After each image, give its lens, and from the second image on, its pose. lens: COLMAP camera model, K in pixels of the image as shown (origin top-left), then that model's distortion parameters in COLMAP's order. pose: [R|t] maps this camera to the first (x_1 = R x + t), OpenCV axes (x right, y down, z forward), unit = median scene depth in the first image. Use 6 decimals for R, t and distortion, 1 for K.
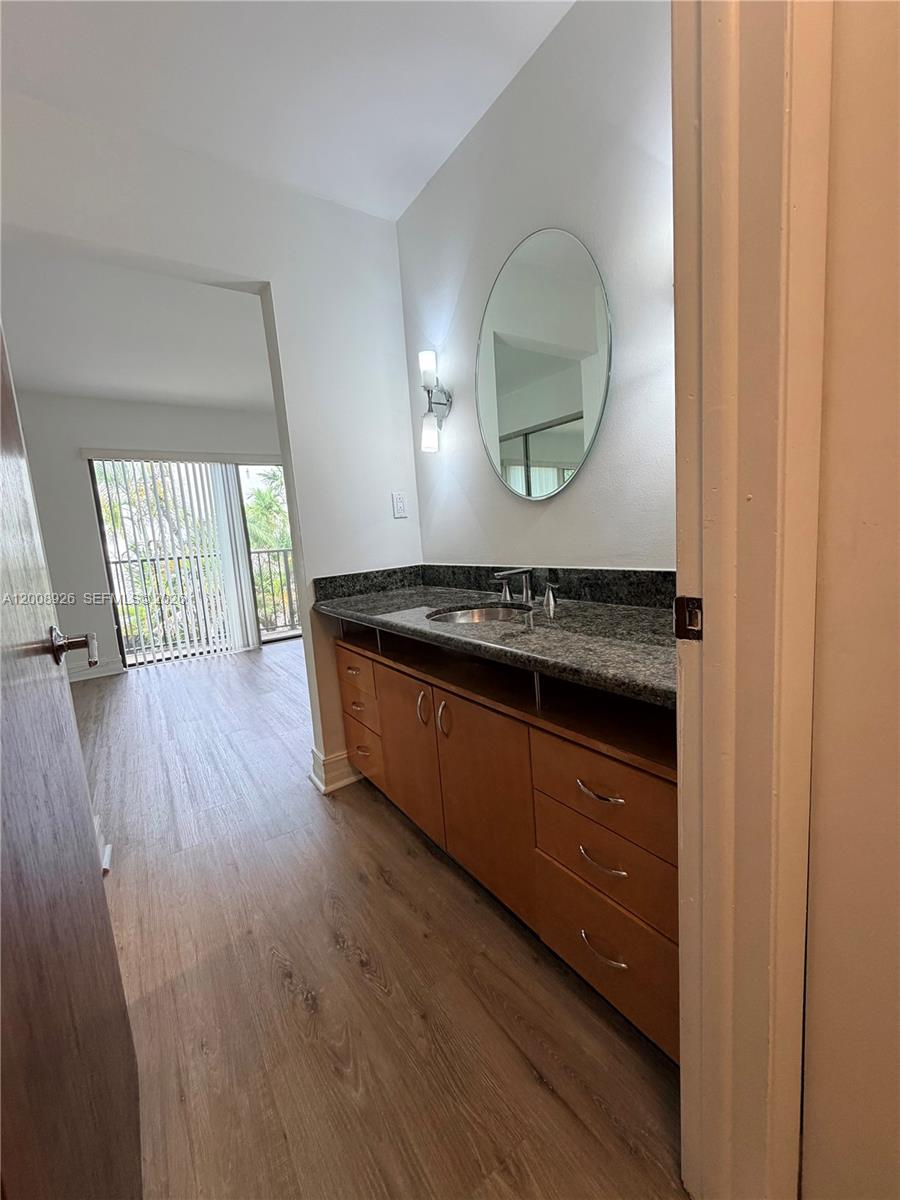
lens RADIAL K [[480.5, 0, 450.0], [0, 480.5, 600.0], [0, 0, 1]] dist [-0.001224, -0.000050]
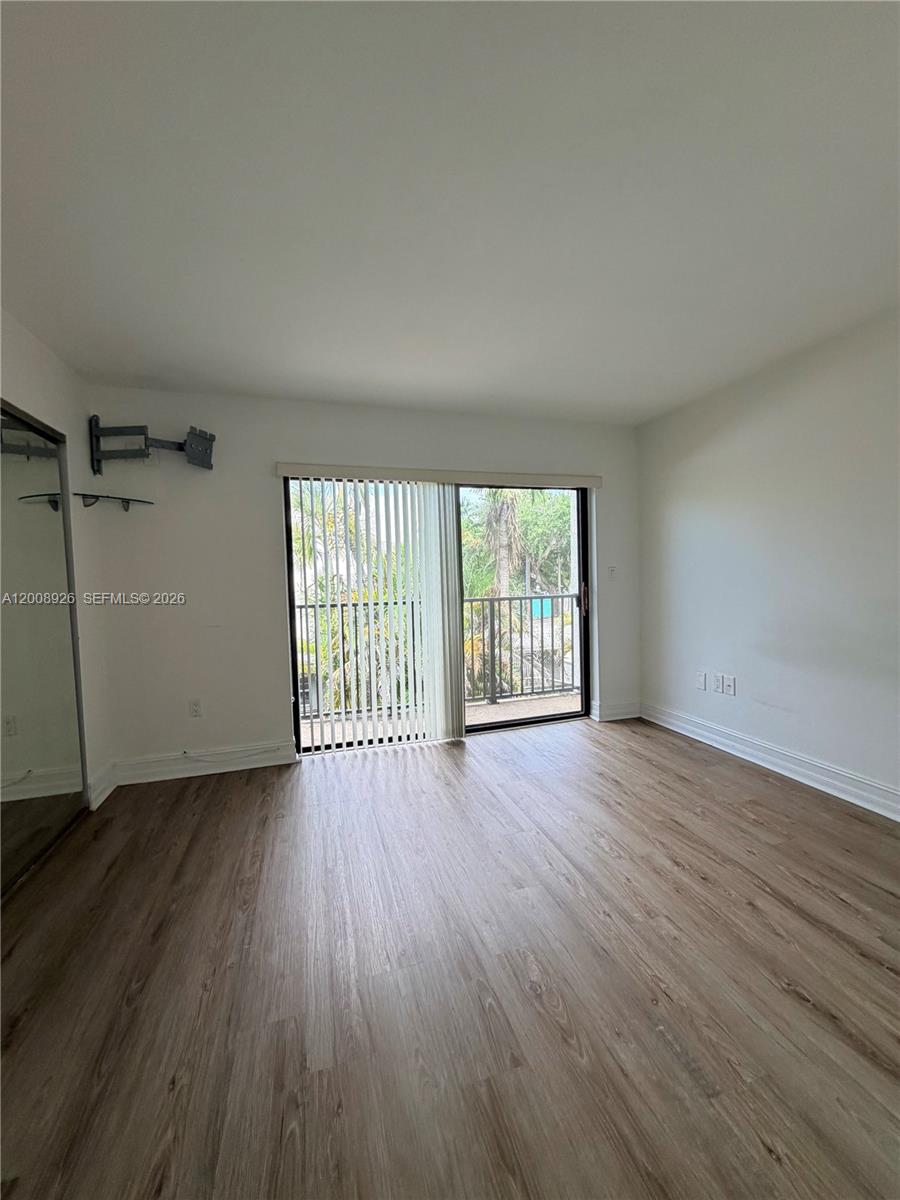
lens RADIAL K [[477.2, 0, 451.2], [0, 477.2, 598.8], [0, 0, 1]] dist [-0.001354, 0.000185]
pose [[0.953895, 0.060344, -0.294012, -0.210142], [-0.081658, 0.994807, -0.060755, -0.060955], [0.288819, 0.081962, 0.953869, 0.291474]]
